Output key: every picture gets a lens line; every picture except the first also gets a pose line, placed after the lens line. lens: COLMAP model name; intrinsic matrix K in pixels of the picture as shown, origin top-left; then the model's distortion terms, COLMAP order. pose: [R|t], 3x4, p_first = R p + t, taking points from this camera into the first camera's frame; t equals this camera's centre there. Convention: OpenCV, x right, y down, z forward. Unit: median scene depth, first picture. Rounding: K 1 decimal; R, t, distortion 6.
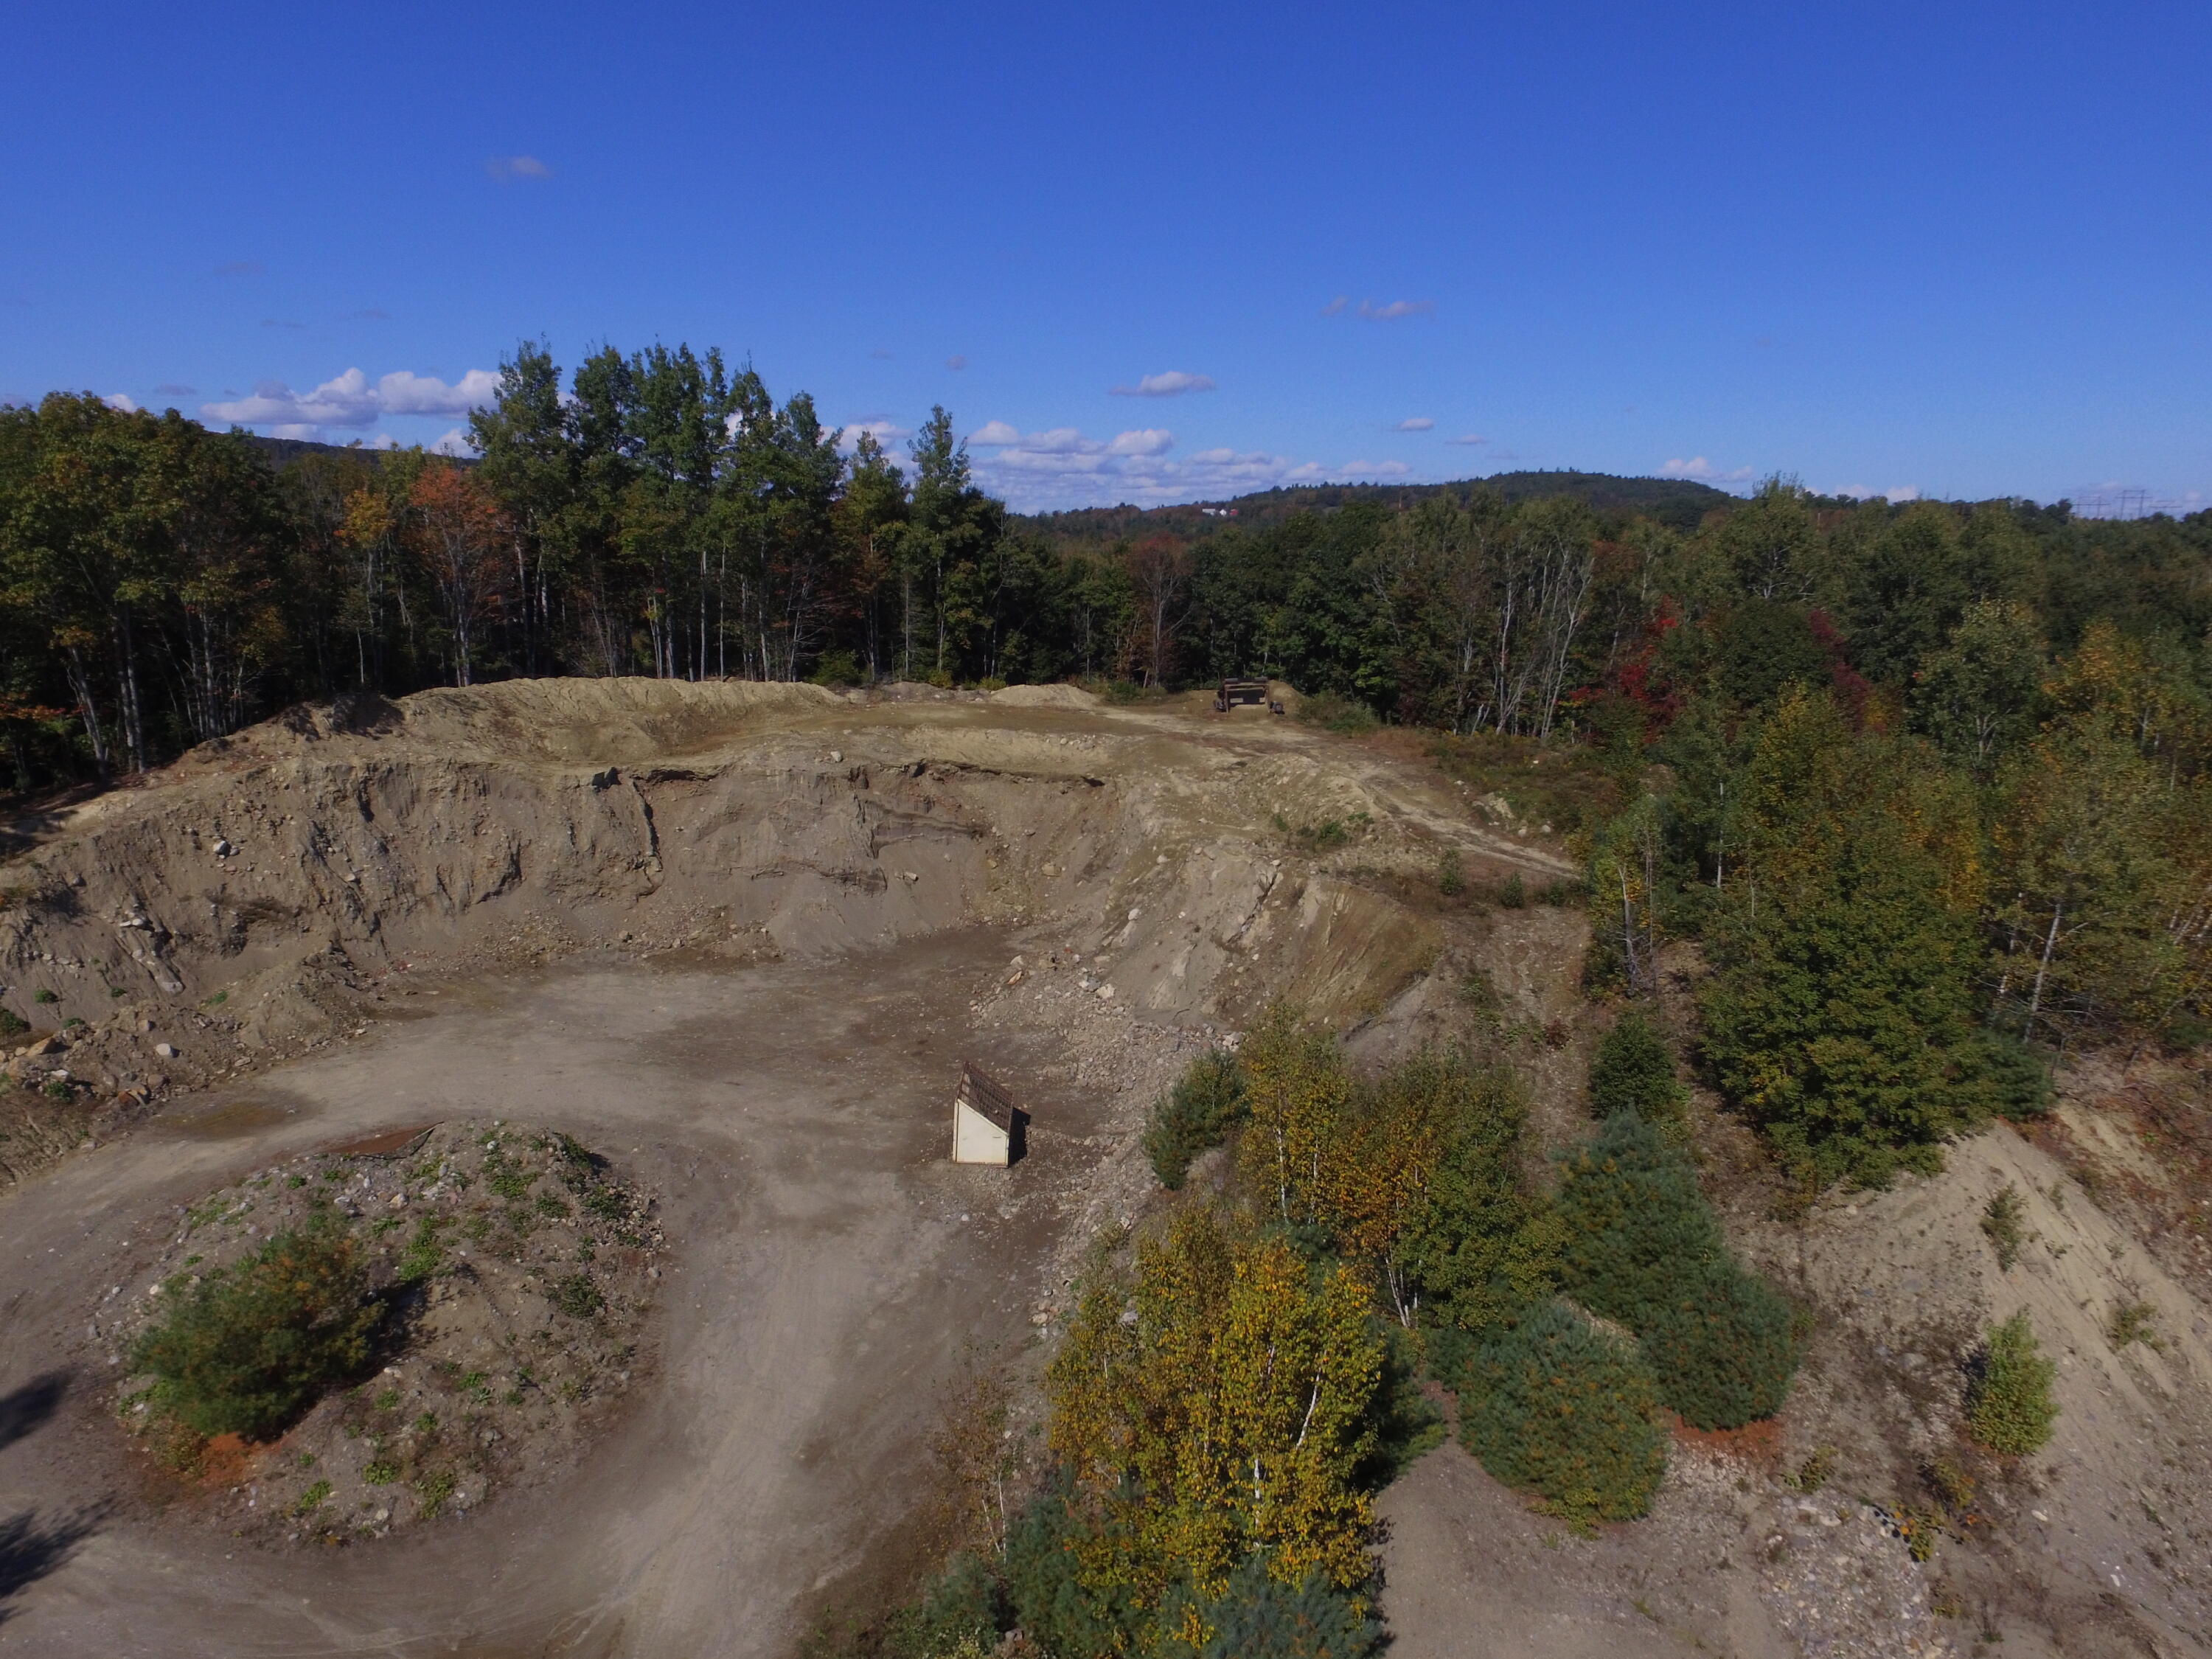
lens RADIAL K [[1488.8, 0, 1113.4], [0, 1488.8, 827.6], [0, 0, 1]] dist [-0.008184, 0.009408]
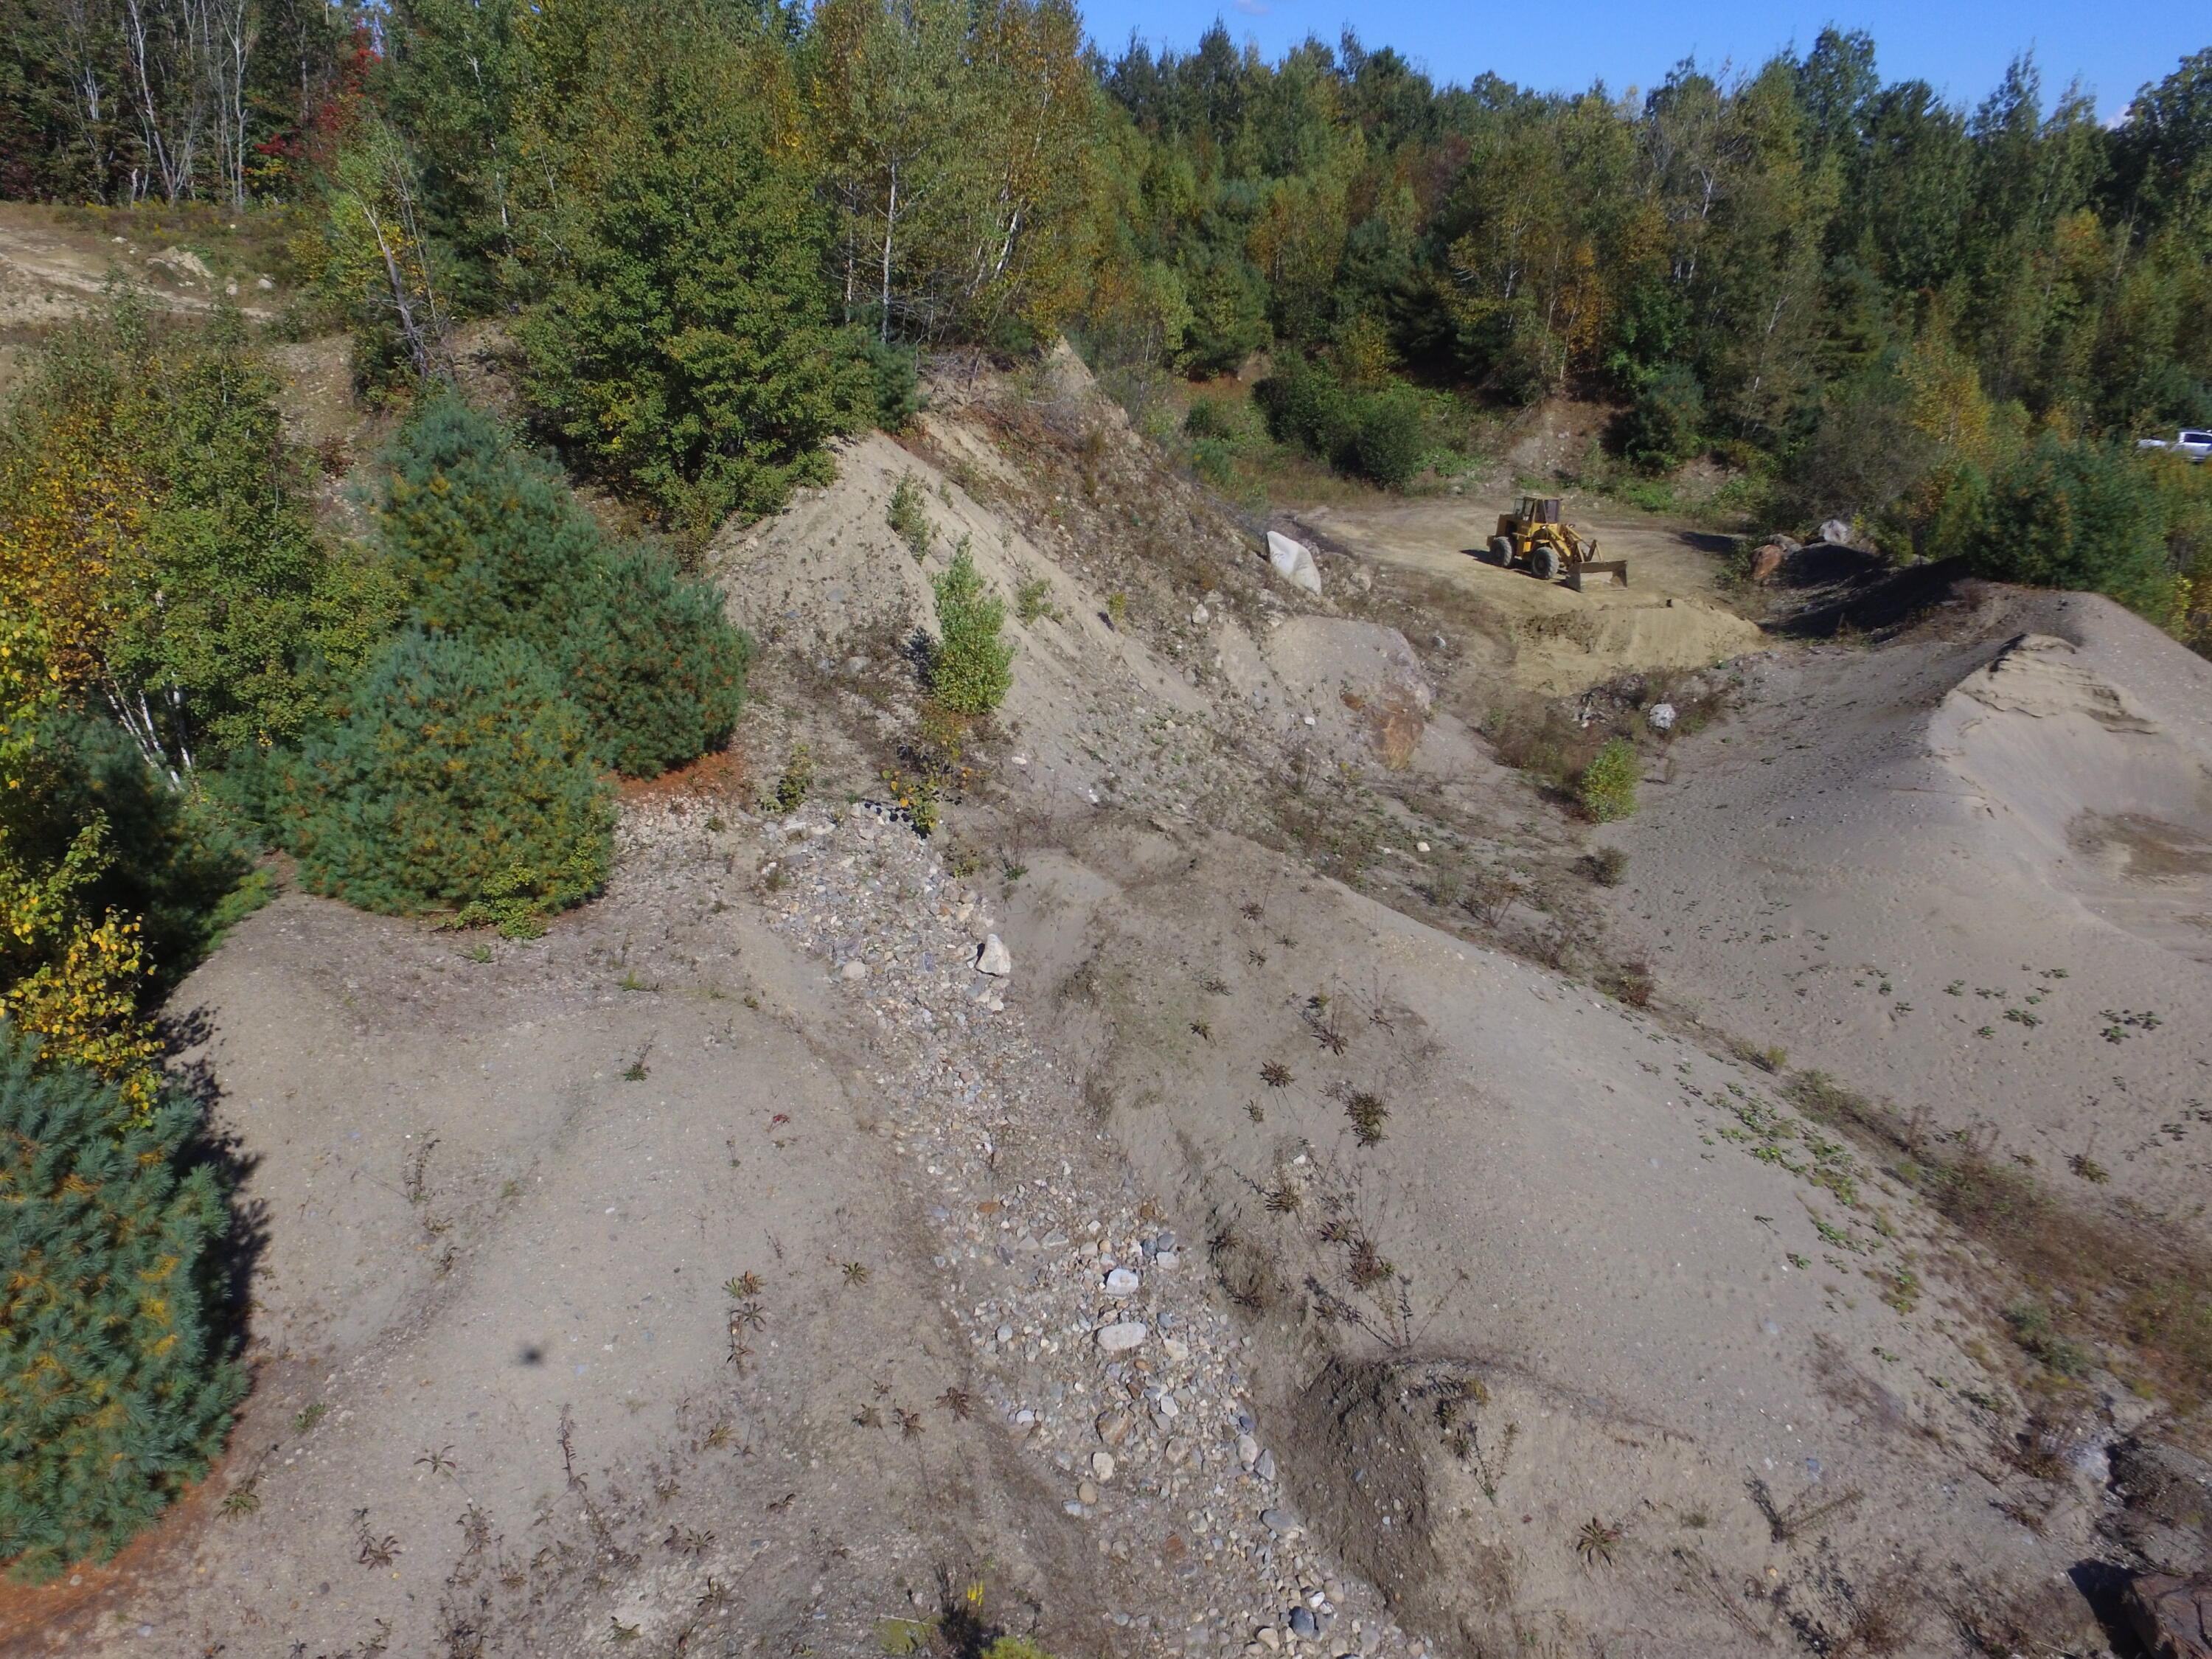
lens RADIAL K [[1488.8, 0, 1129.6], [0, 1488.8, 841.2], [0, 0, 1]] dist [-0.008184, 0.009408]
pose [[0.705250, -0.275869, 0.653084, 0.032072], [0.114159, 0.953356, 0.279428, 0.113401], [-0.699707, -0.122511, 0.703847, 0.136497]]
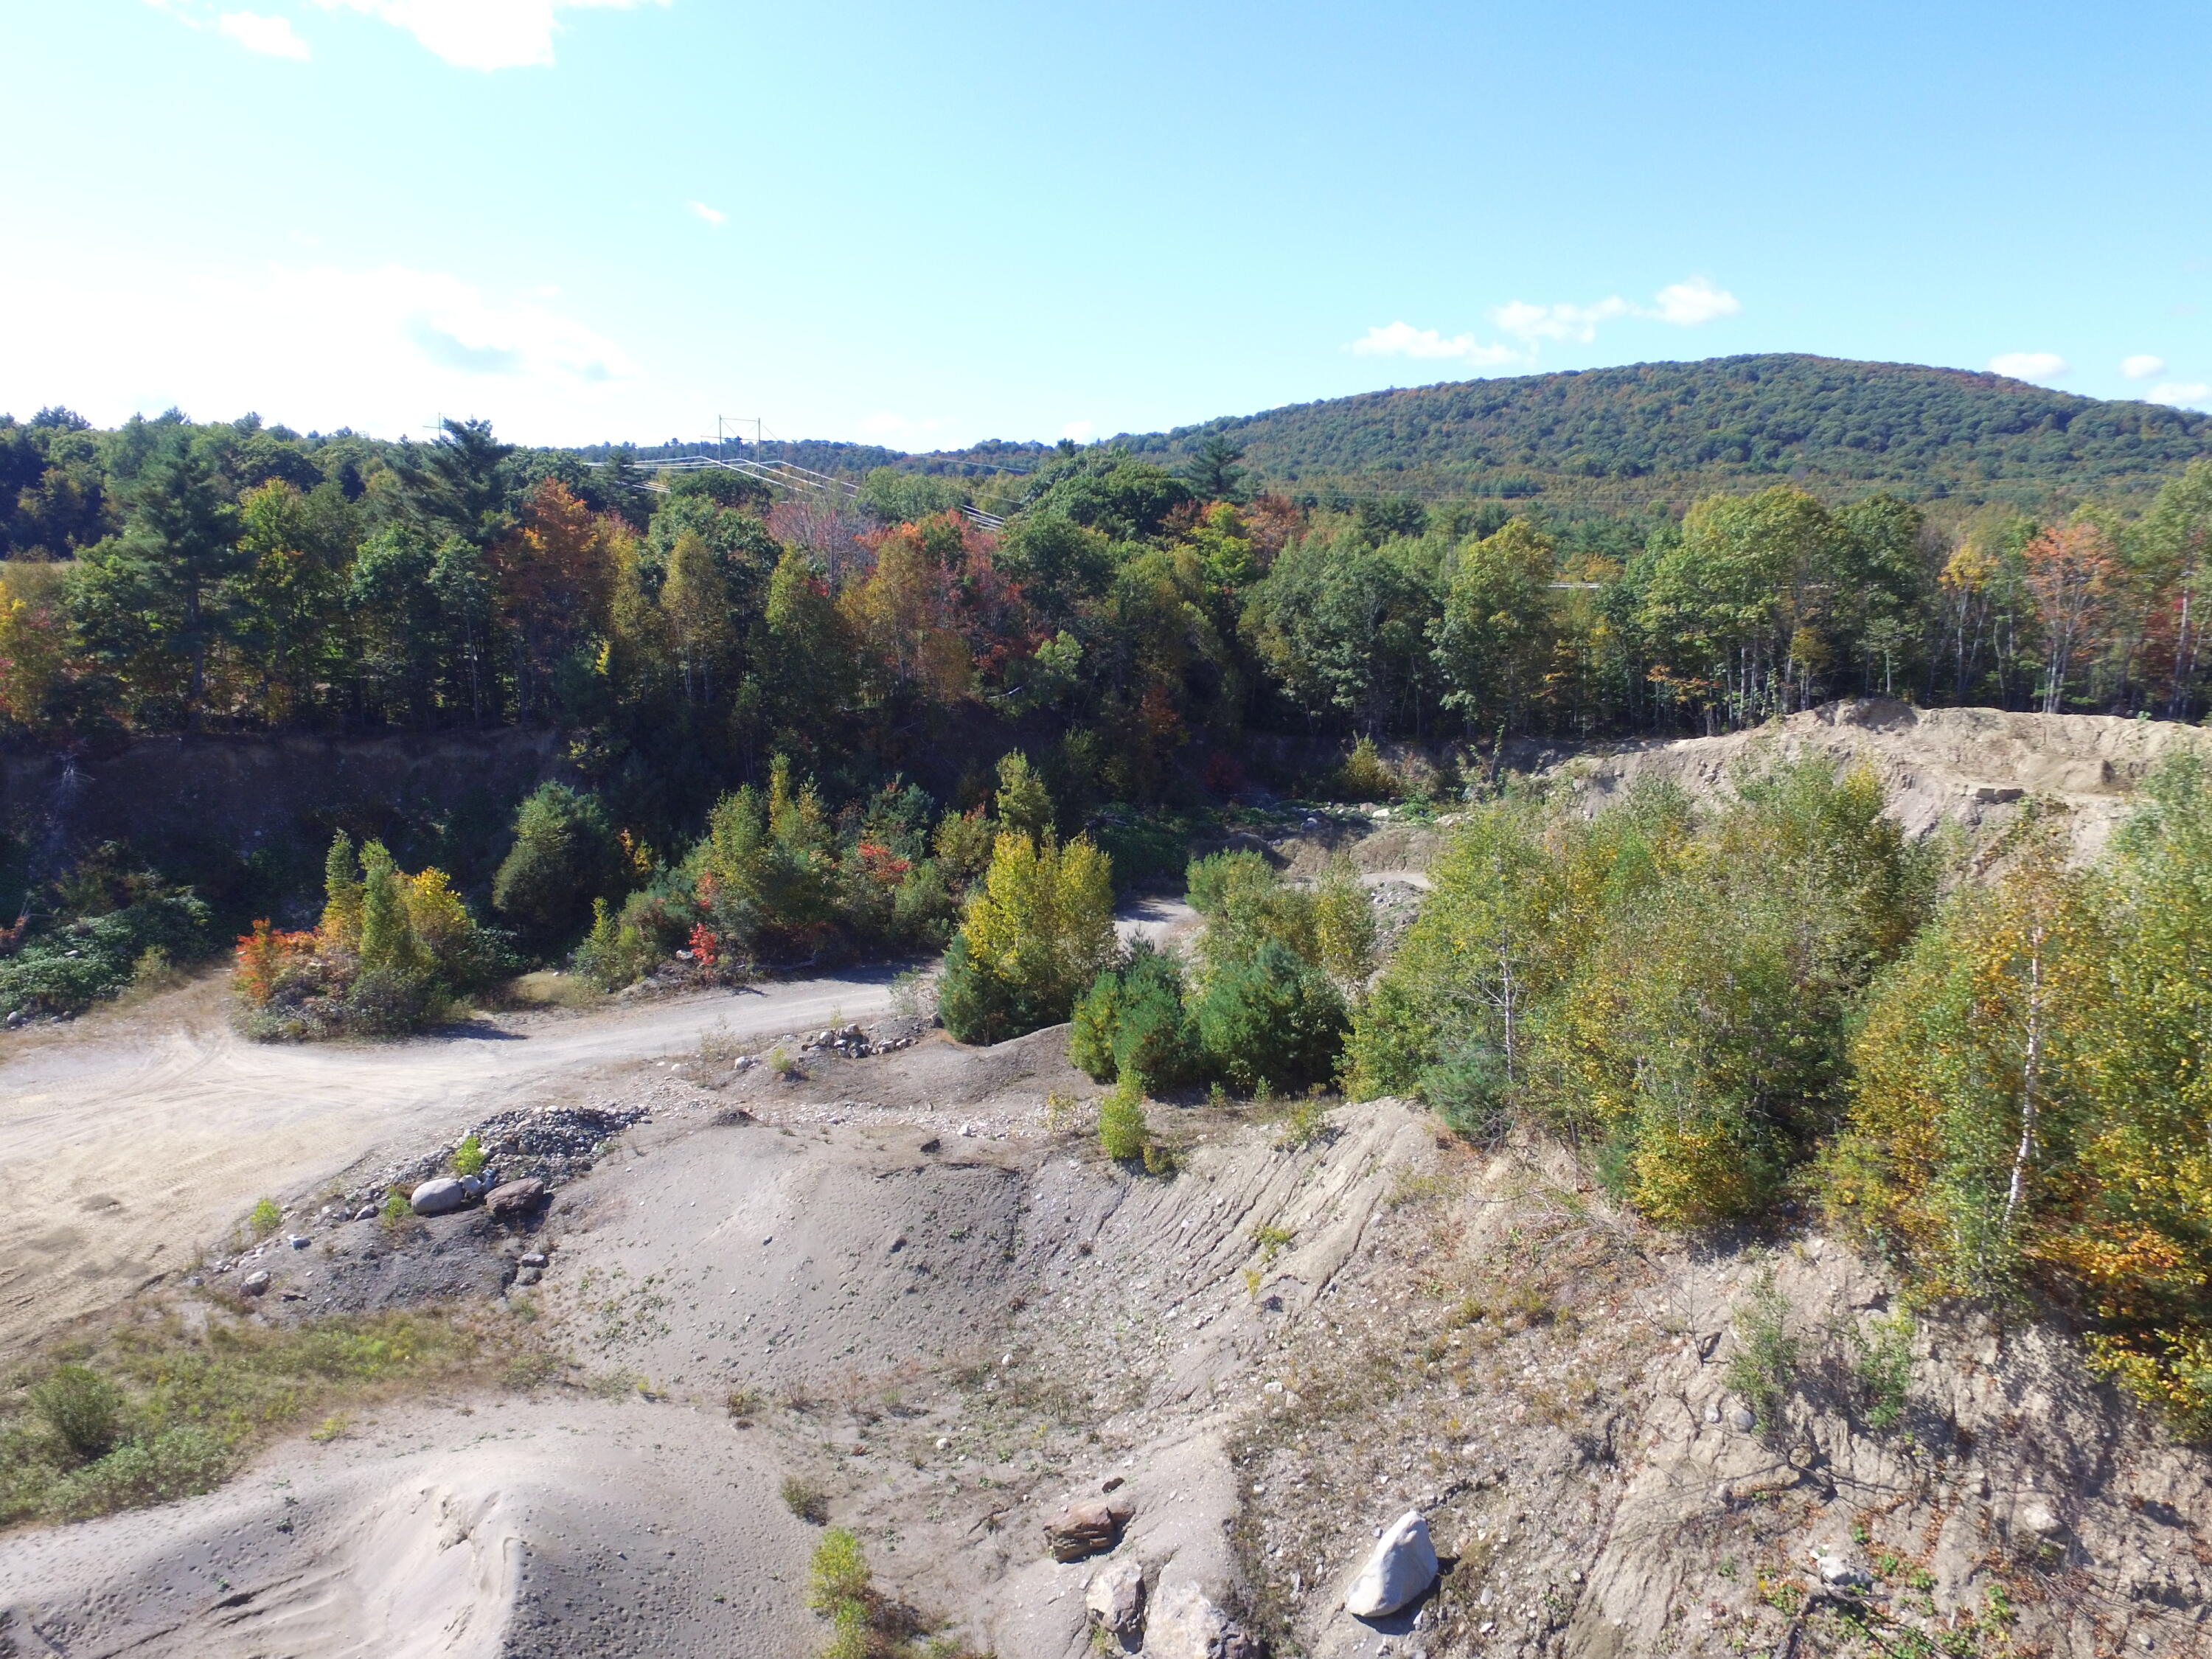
lens RADIAL K [[1488.8, 0, 1123.5], [0, 1488.8, 837.0], [0, 0, 1]] dist [-0.008184, 0.009408]
pose [[-0.067253, 0.174058, -0.982436, 0.898038], [-0.211865, 0.959718, 0.184537, -0.077335], [0.974982, 0.220555, -0.027667, 0.429377]]
